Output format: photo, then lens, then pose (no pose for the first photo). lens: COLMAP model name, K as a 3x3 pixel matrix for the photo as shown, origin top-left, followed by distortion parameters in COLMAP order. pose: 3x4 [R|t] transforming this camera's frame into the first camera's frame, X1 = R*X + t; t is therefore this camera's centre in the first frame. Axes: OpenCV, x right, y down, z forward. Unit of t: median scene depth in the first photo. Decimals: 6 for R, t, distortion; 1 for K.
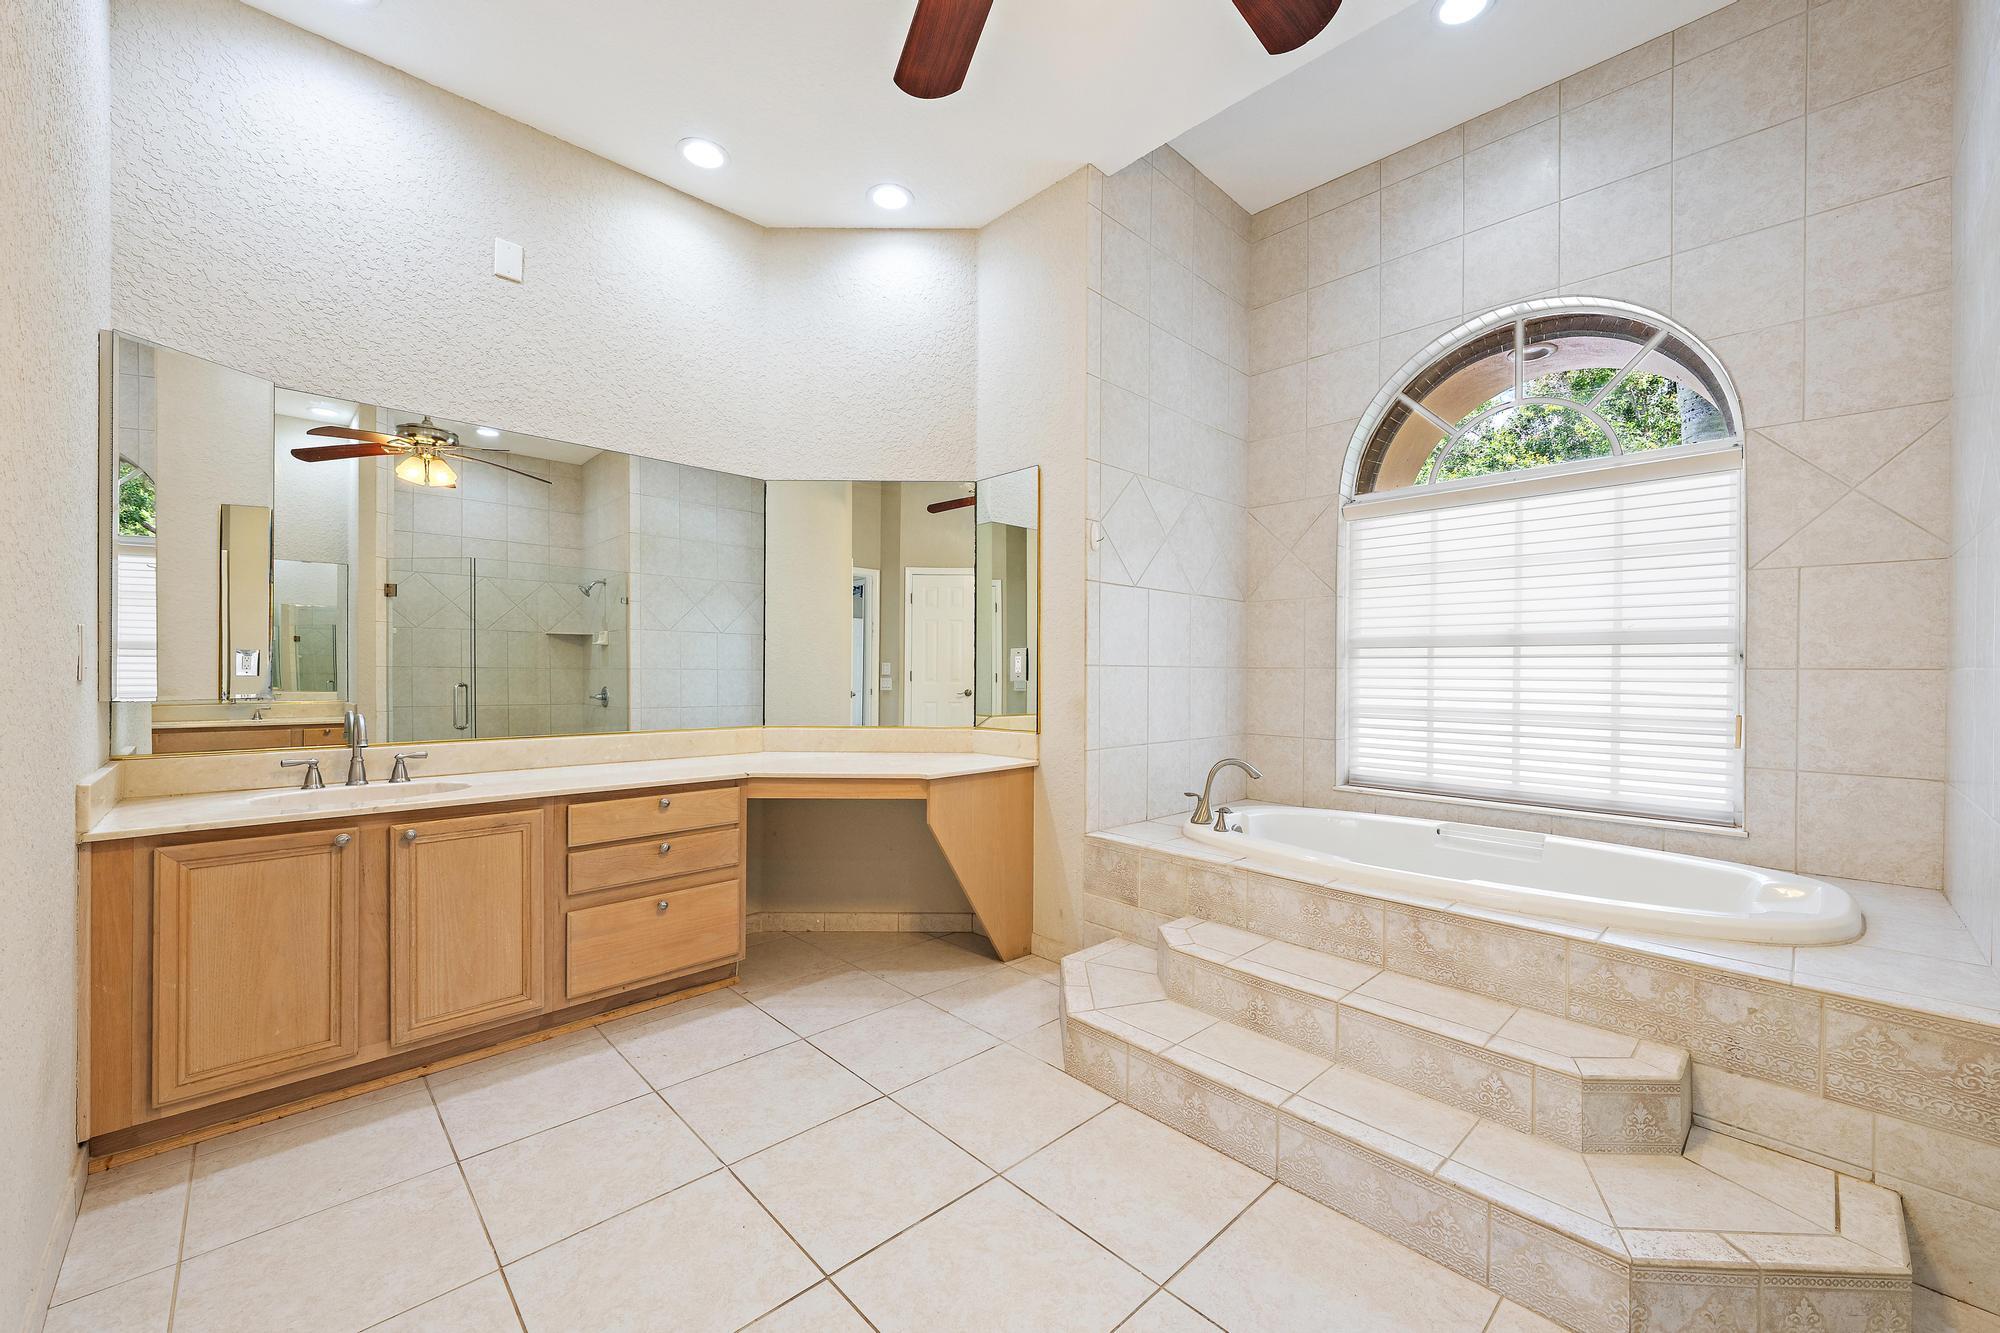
lens RADIAL K [[780.1, 0, 999.9], [0, 780.1, 668.7], [0, 0, 1]] dist [0.002398, 0.000024]
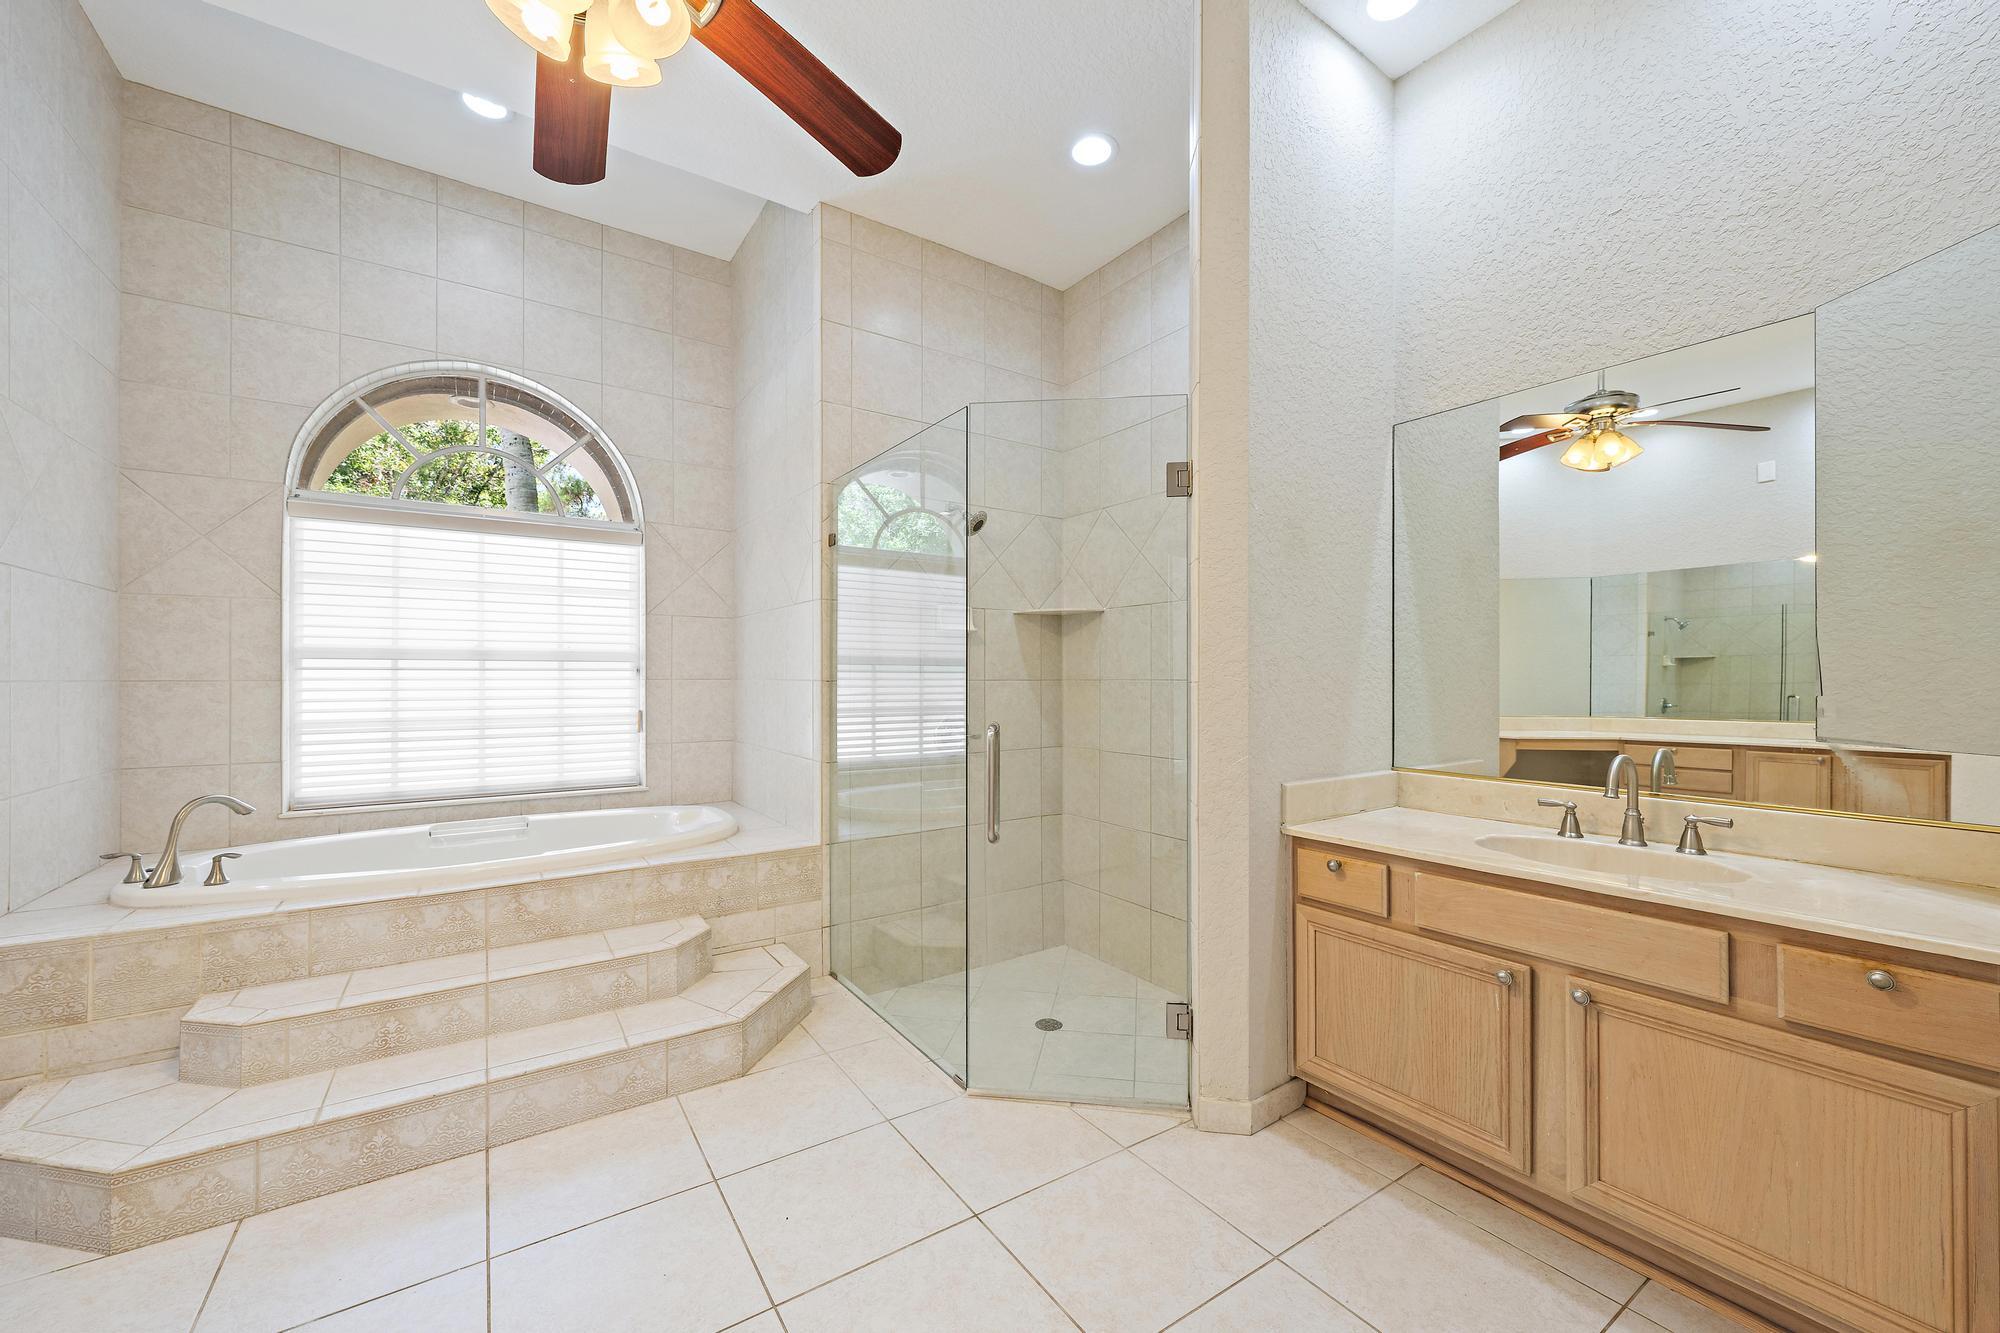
lens RADIAL K [[780.1, 0, 996.9], [0, 780.1, 671.6], [0, 0, 1]] dist [0.002398, 0.000024]
pose [[0.176091, 0.000756, 0.984374, -0.465692], [0.001183, 0.999999, -0.000979, -0.014421], [-0.984373, 0.001336, 0.176090, 0.070702]]
